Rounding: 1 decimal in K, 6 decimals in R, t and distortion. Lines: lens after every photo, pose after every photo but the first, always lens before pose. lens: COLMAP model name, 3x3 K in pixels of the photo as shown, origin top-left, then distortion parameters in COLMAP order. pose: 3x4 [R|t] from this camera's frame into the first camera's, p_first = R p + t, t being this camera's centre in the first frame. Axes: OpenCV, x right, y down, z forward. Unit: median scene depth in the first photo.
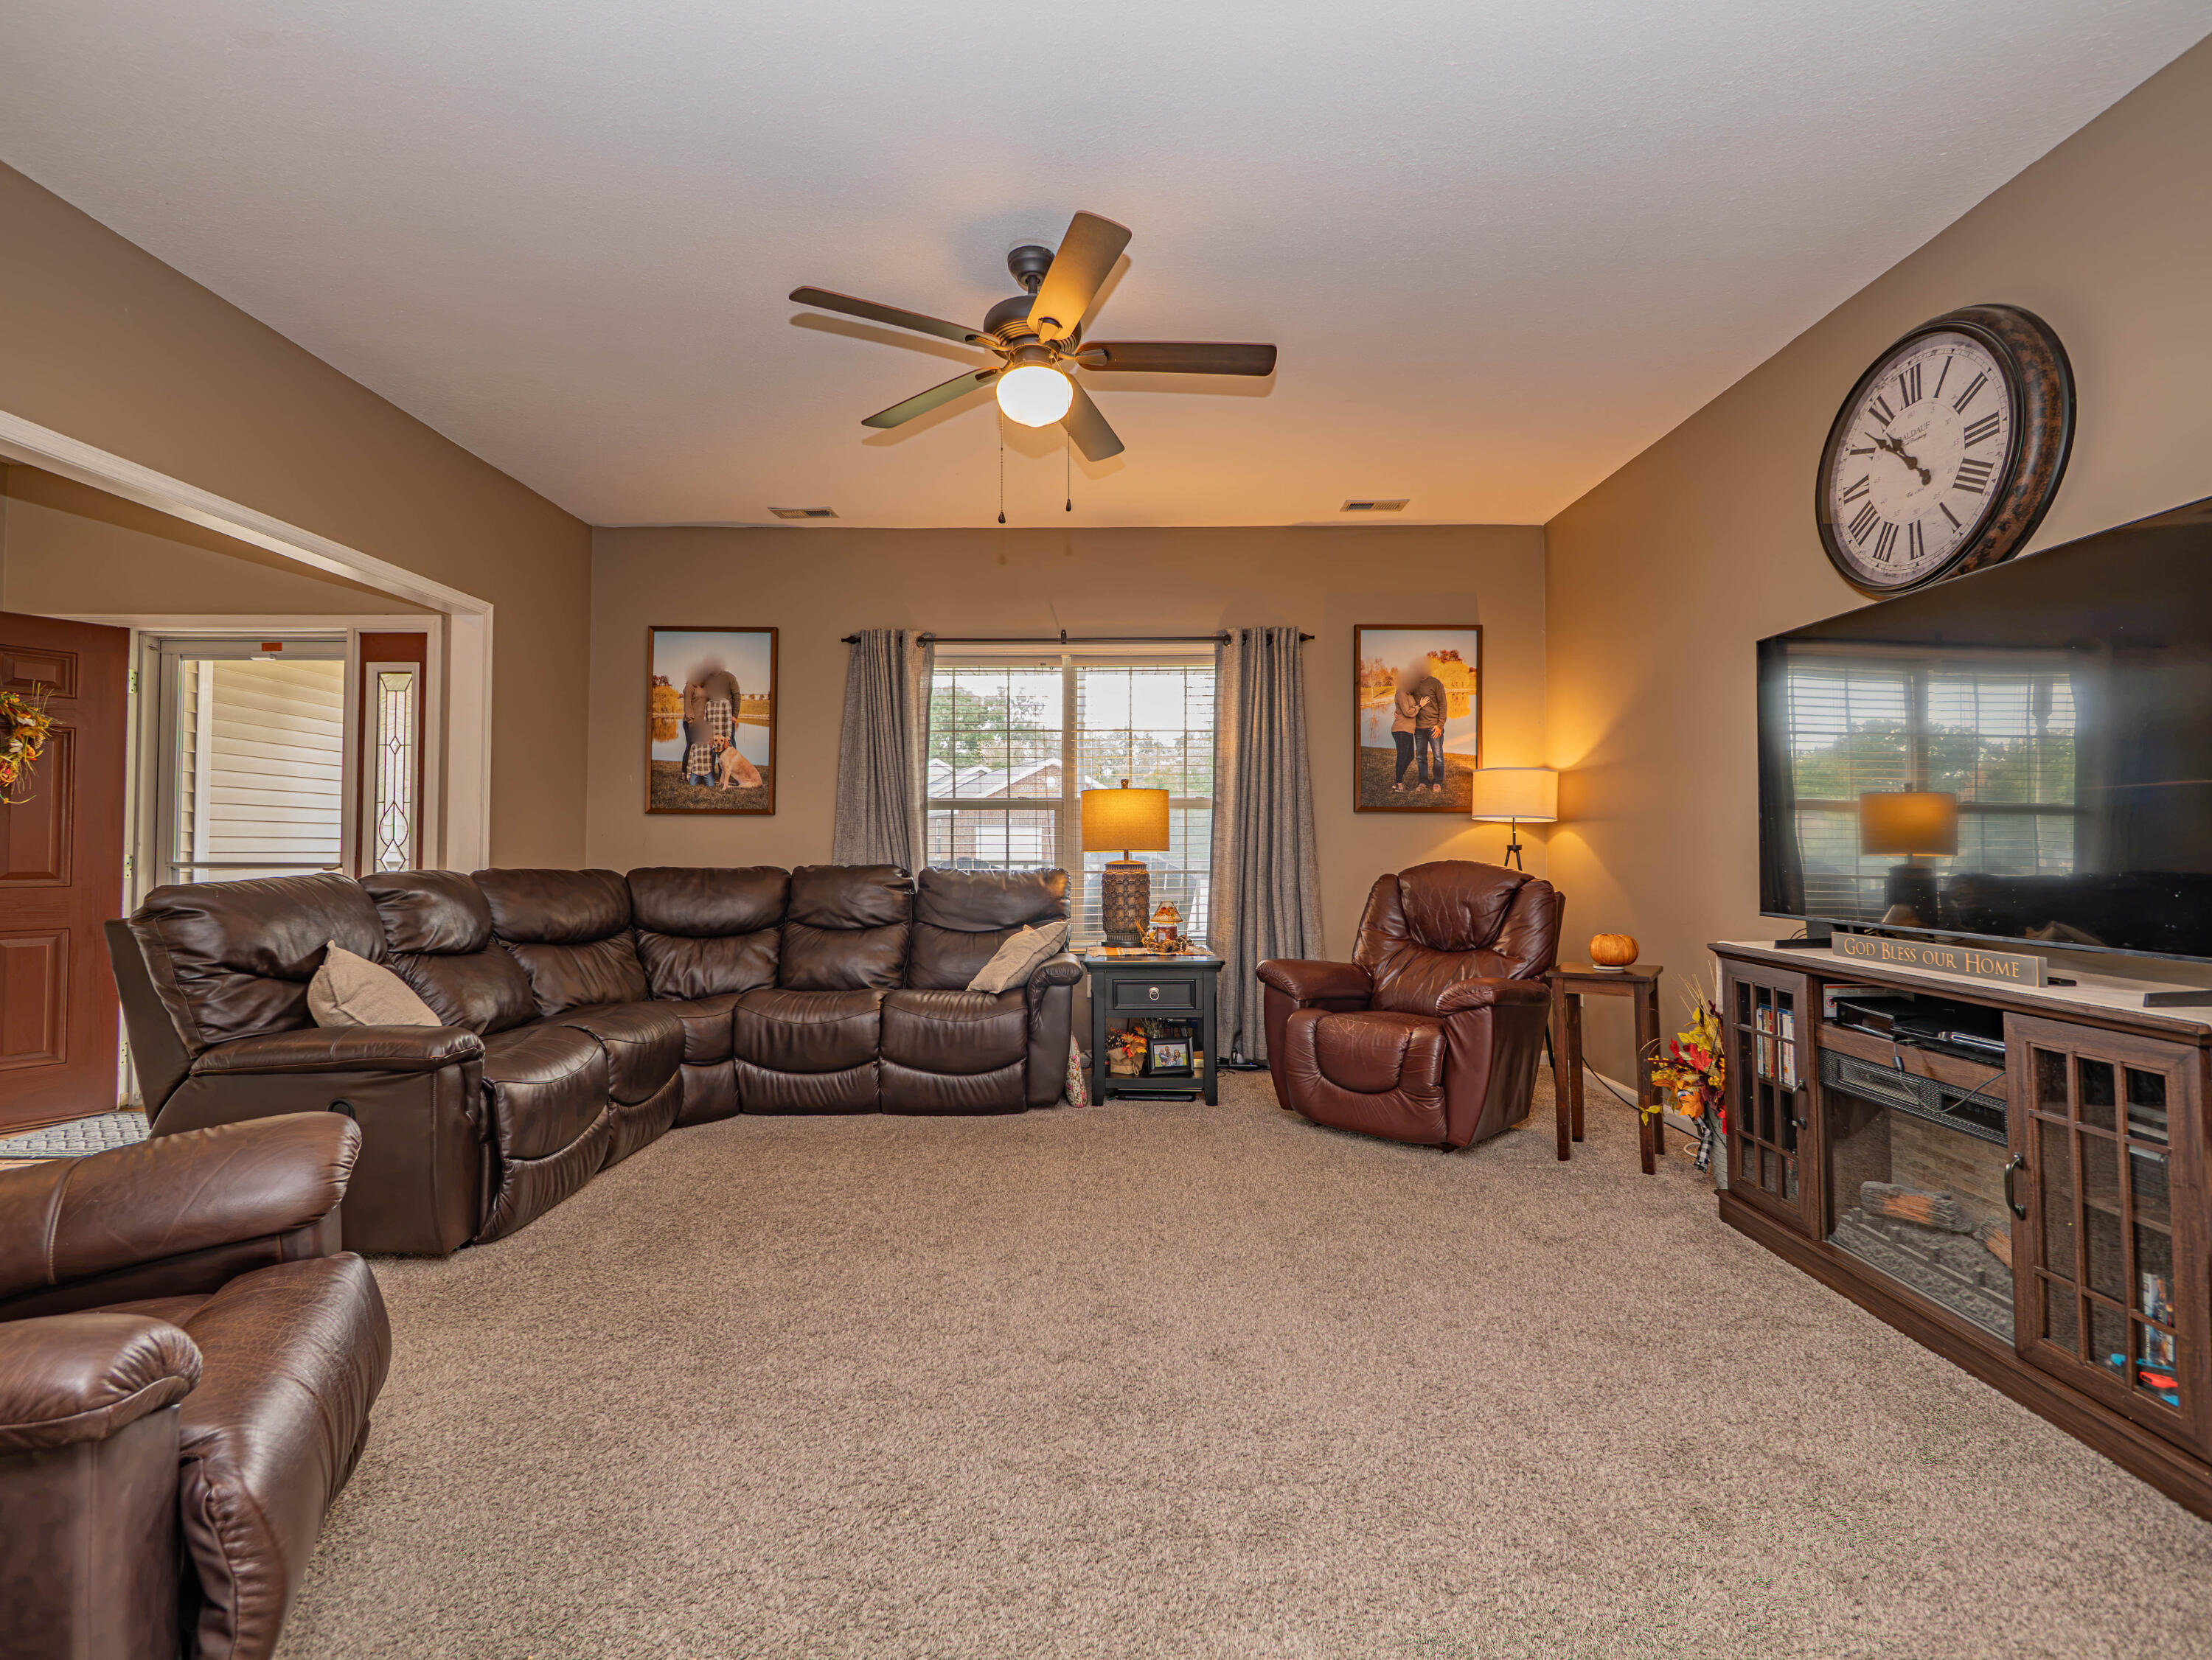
lens RADIAL K [[1031.3, 0, 1106.0], [0, 1031.3, 830.0], [0, 0, 1]] dist [-0.022582, -0.000012]
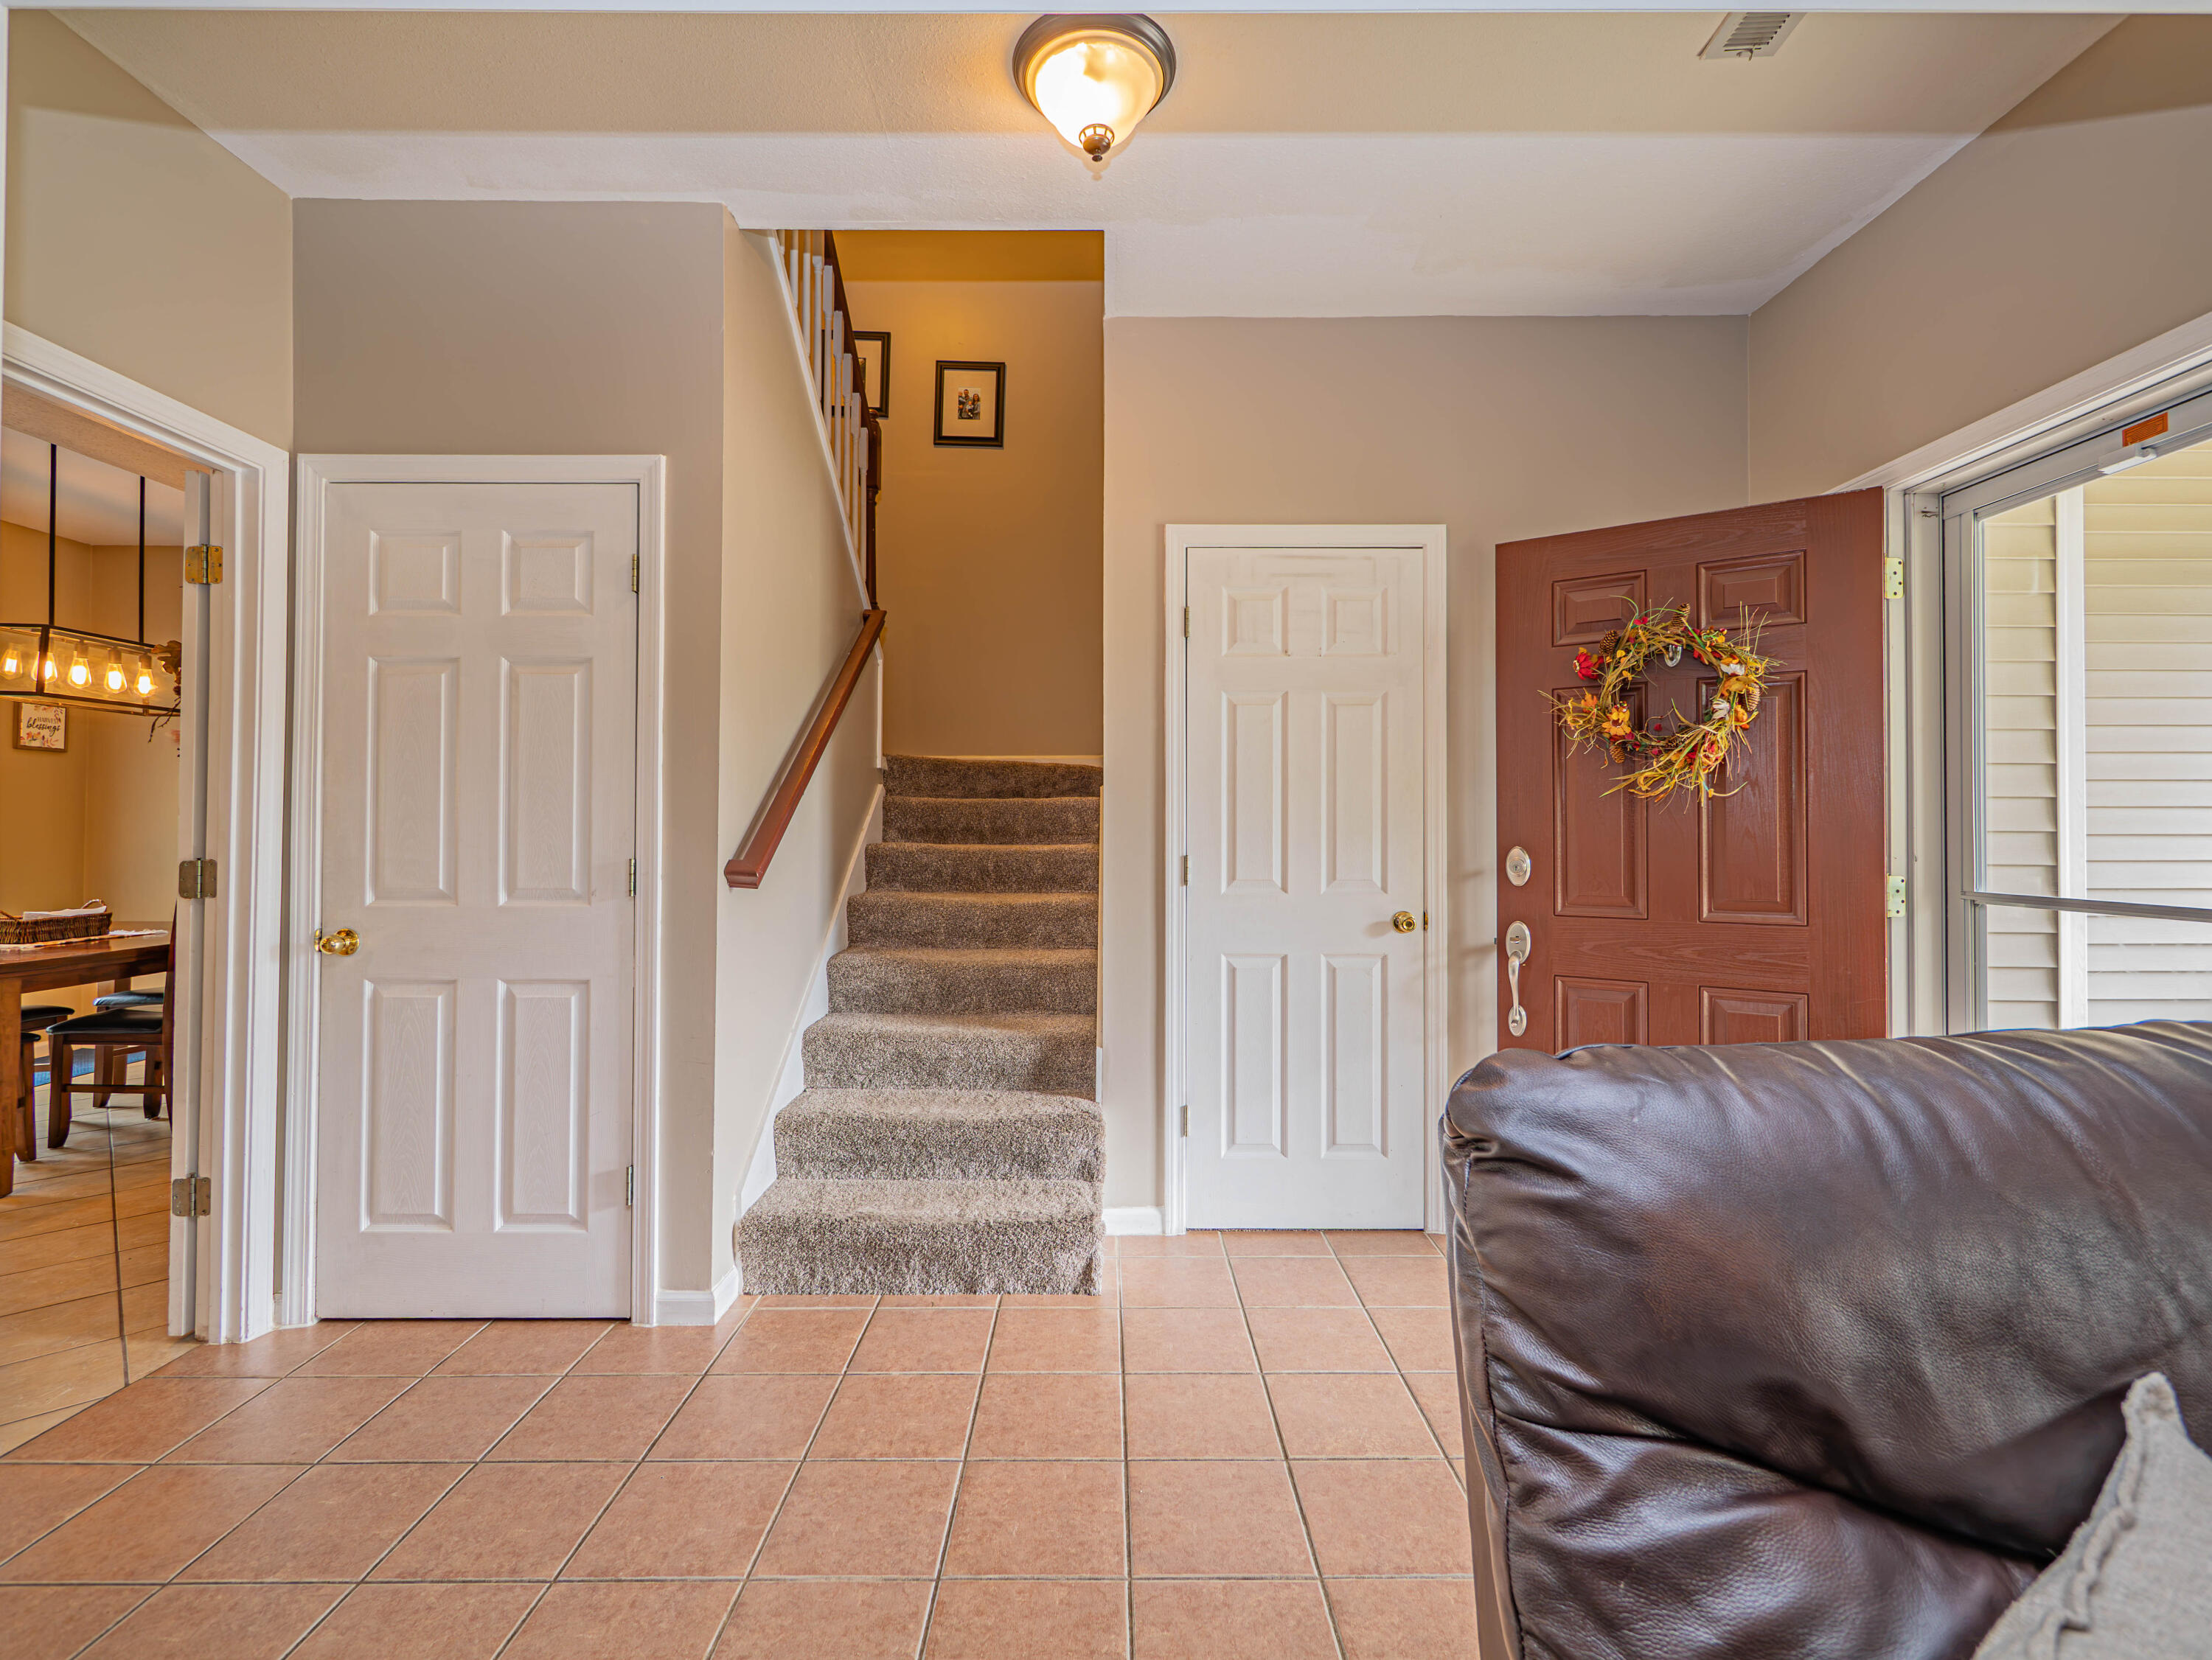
lens RADIAL K [[1031.3, 0, 1106.0], [0, 1031.3, 830.0], [0, 0, 1]] dist [-0.022582, -0.000012]
pose [[0.002473, -0.011207, -0.999934, -0.406864], [0.016717, 0.999798, -0.011164, -0.004183], [0.999857, -0.016689, 0.002659, 0.574224]]
